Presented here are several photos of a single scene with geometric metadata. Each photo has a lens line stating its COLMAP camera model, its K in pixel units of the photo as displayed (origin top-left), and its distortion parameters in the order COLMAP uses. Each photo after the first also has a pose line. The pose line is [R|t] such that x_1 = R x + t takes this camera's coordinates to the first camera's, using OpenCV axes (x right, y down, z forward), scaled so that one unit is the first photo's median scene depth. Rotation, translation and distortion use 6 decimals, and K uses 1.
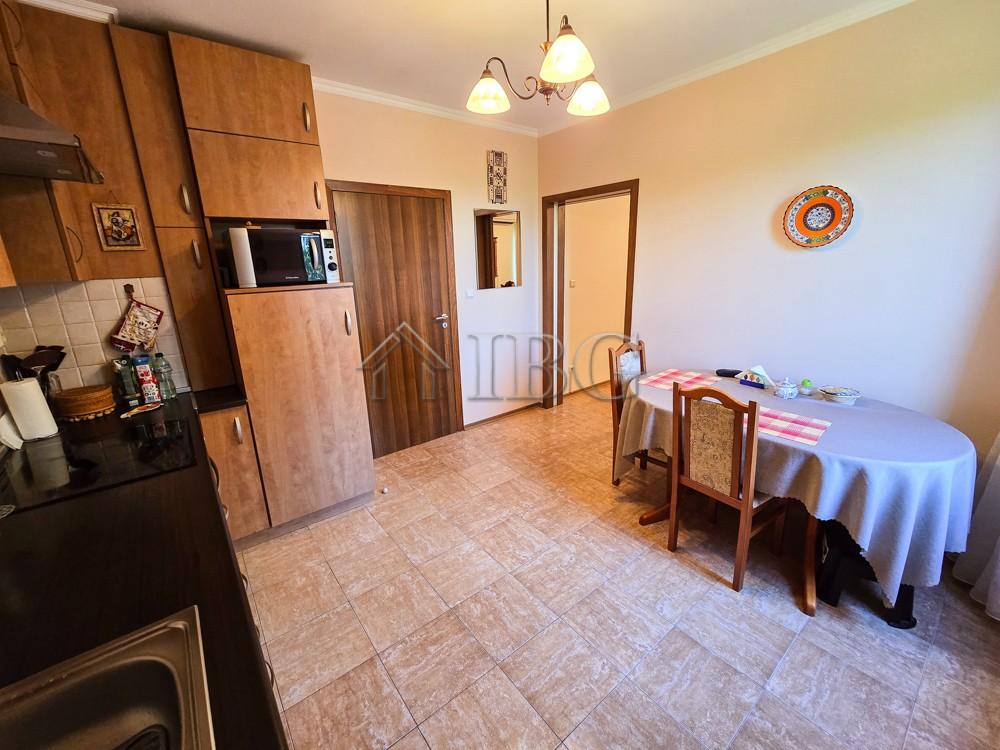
lens RADIAL K [[409.4, 0, 500.6], [0, 409.4, 369.1], [0, 0, 1]] dist [-0.002903, -0.000352]
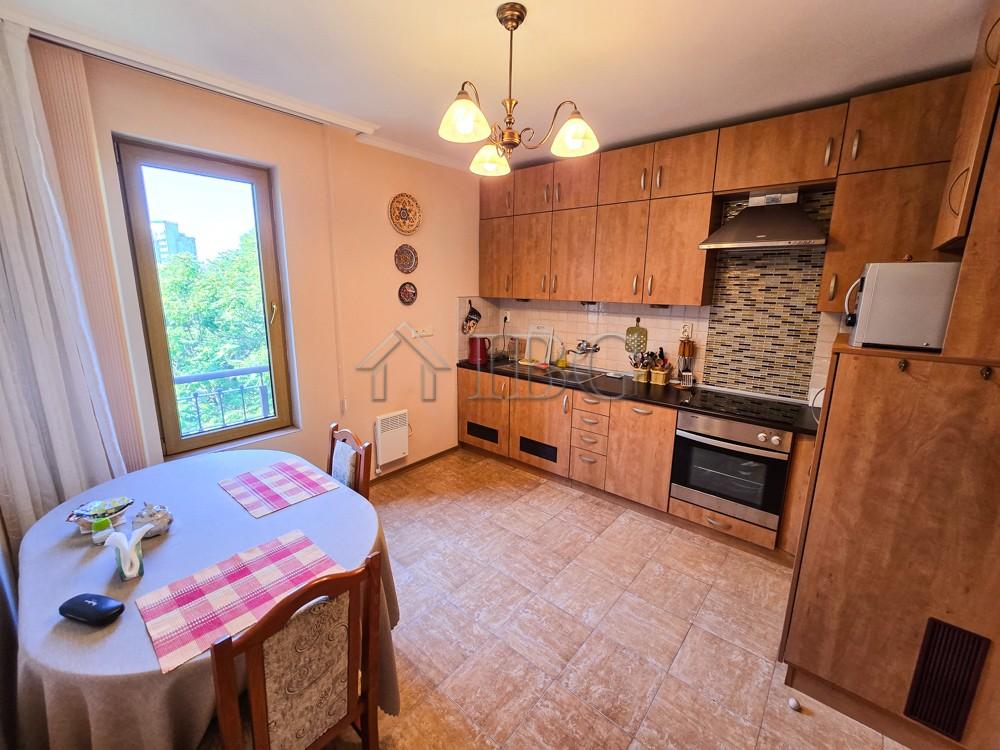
lens RADIAL K [[409.4, 0, 500.6], [0, 409.4, 369.1], [0, 0, 1]] dist [-0.002903, -0.000352]
pose [[-0.982402, 0.053870, -0.178841, 0.252845], [-0.032916, 0.892586, 0.449674, -0.464833], [0.183854, 0.447648, -0.875105, 1.532710]]
